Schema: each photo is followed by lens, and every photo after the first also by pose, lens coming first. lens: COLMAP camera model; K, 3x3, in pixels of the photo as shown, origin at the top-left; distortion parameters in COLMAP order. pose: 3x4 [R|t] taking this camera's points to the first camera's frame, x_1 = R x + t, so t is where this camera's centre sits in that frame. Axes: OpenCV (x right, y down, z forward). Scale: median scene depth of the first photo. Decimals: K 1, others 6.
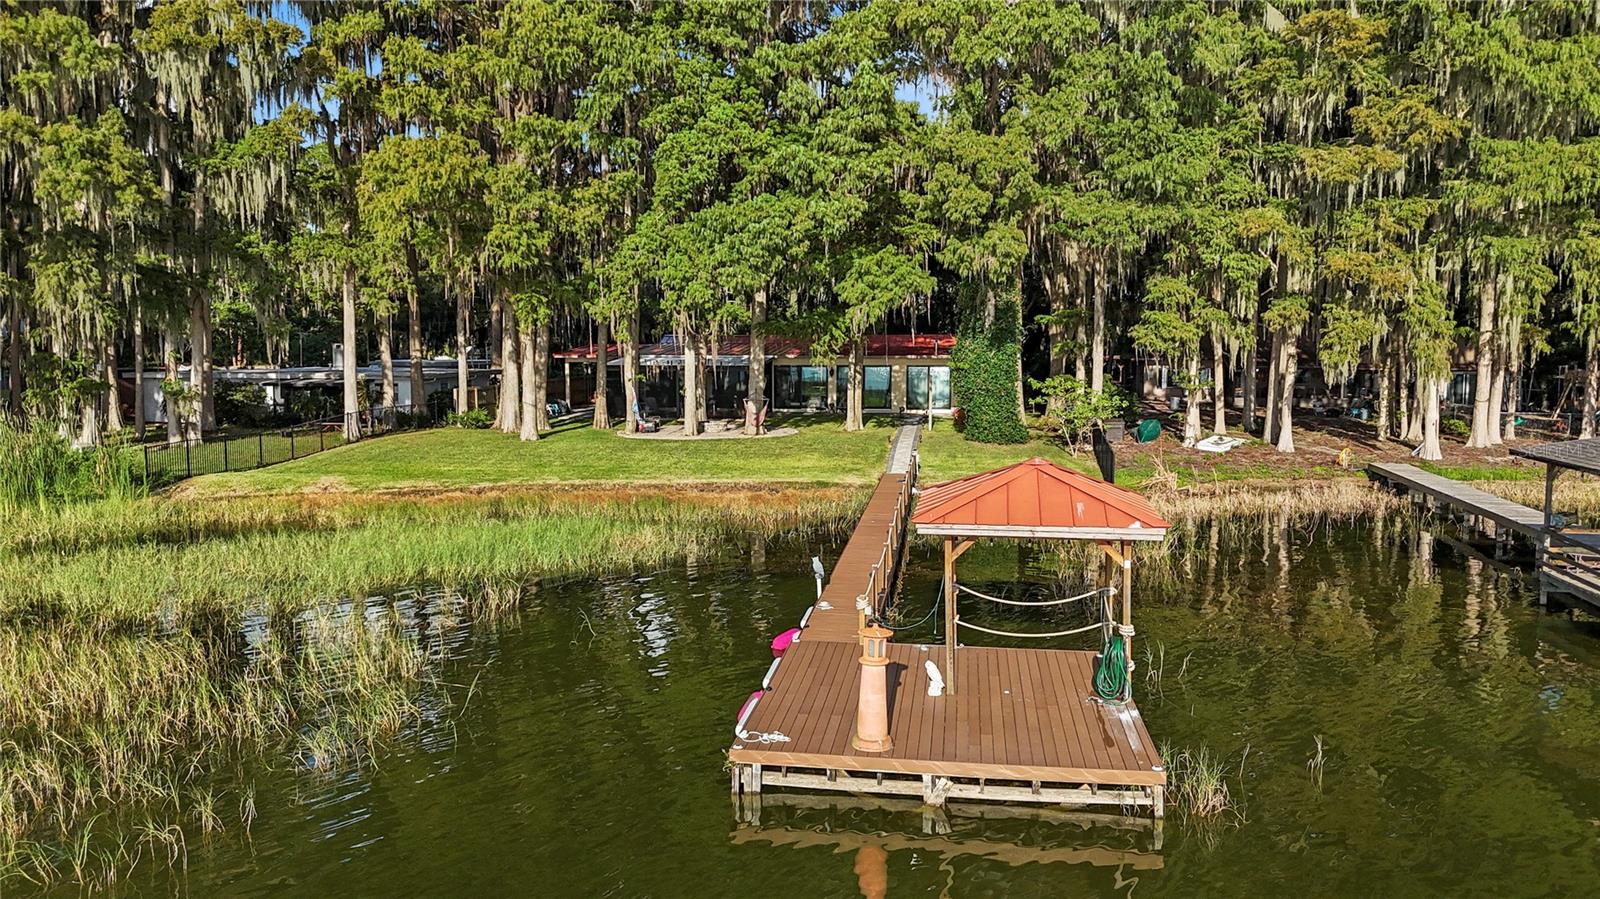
lens RADIAL K [[1189.8, 0, 800.0], [0, 1189.8, 449.5], [0, 0, 1]] dist [0.069215, -0.068607]
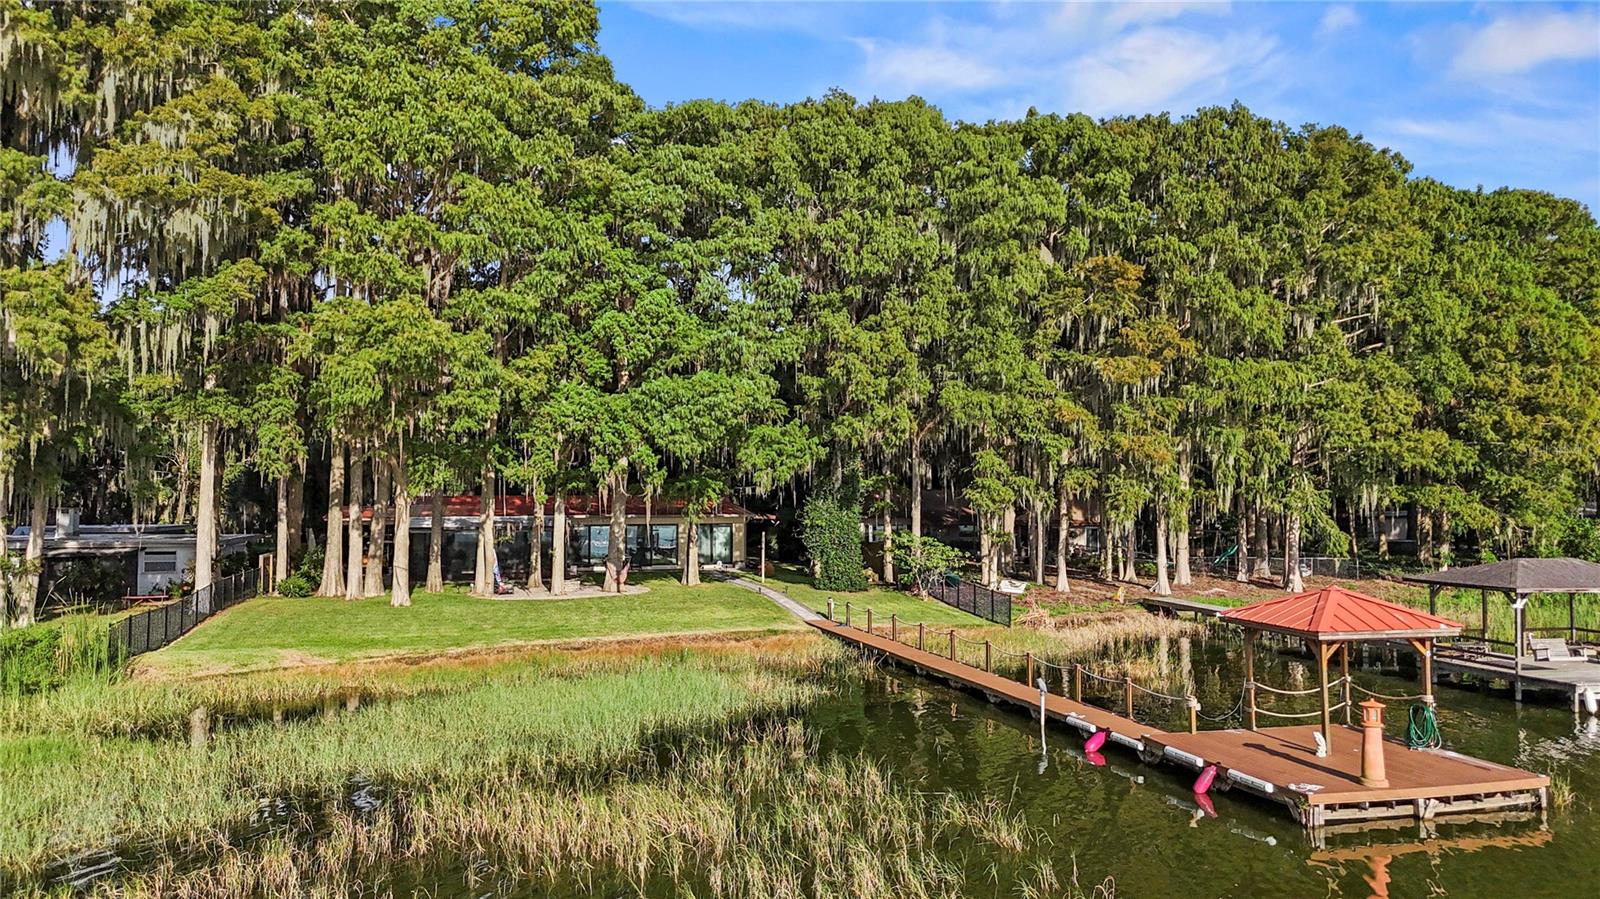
lens RADIAL K [[1189.8, 0, 800.0], [0, 1189.8, 449.5], [0, 0, 1]] dist [0.069215, -0.068607]
pose [[0.914769, 0.016349, 0.403647, -0.387804], [0.037693, 0.991368, -0.125575, 0.000939], [-0.402216, 0.130086, 0.906256, -0.032413]]
